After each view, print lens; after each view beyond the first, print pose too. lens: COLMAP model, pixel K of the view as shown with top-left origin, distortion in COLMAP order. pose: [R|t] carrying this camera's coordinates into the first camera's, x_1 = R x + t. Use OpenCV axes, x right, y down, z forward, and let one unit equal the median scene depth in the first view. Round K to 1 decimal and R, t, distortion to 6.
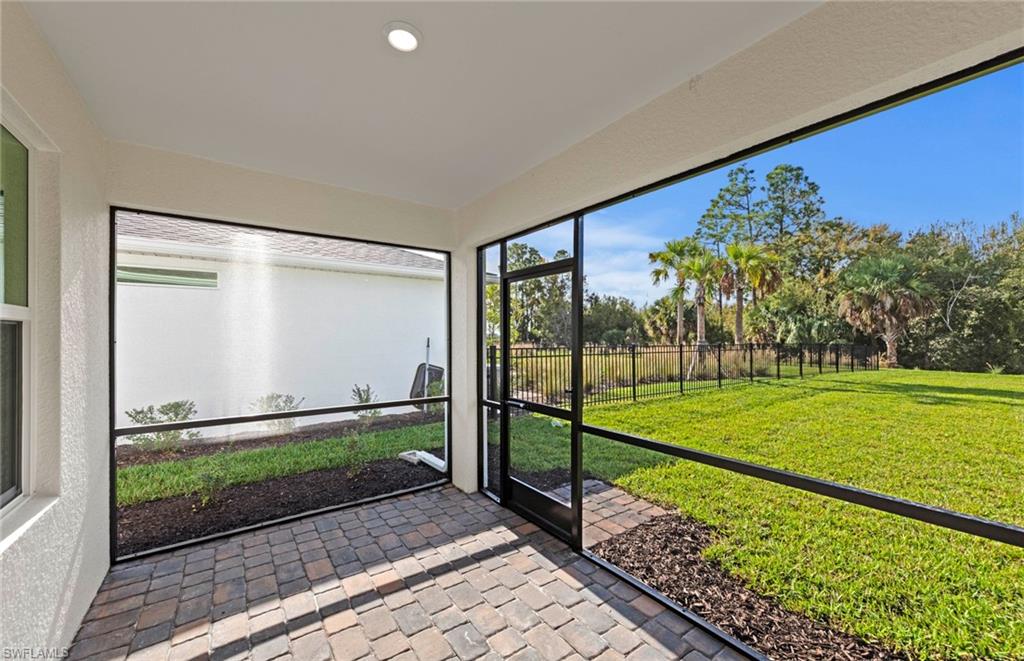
lens RADIAL K [[400.6, 0, 511.2], [0, 400.6, 333.7], [0, 0, 1]] dist [0.008149, -0.000113]
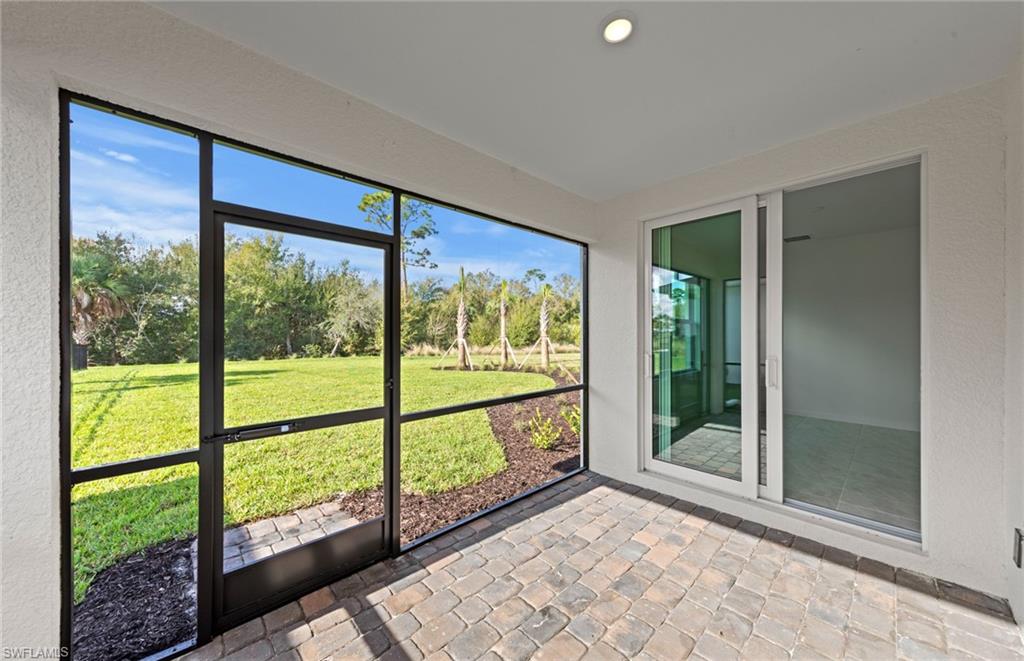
lens RADIAL K [[357.3, 0, 516.7], [0, 357.3, 331.7], [0, 0, 1]] dist [0.000529, -0.000002]
pose [[-0.152464, 0.008394, 0.988273, -0.486346], [-0.003955, 0.999951, -0.009103, 0.024125], [-0.988301, -0.005297, -0.152423, 0.598636]]
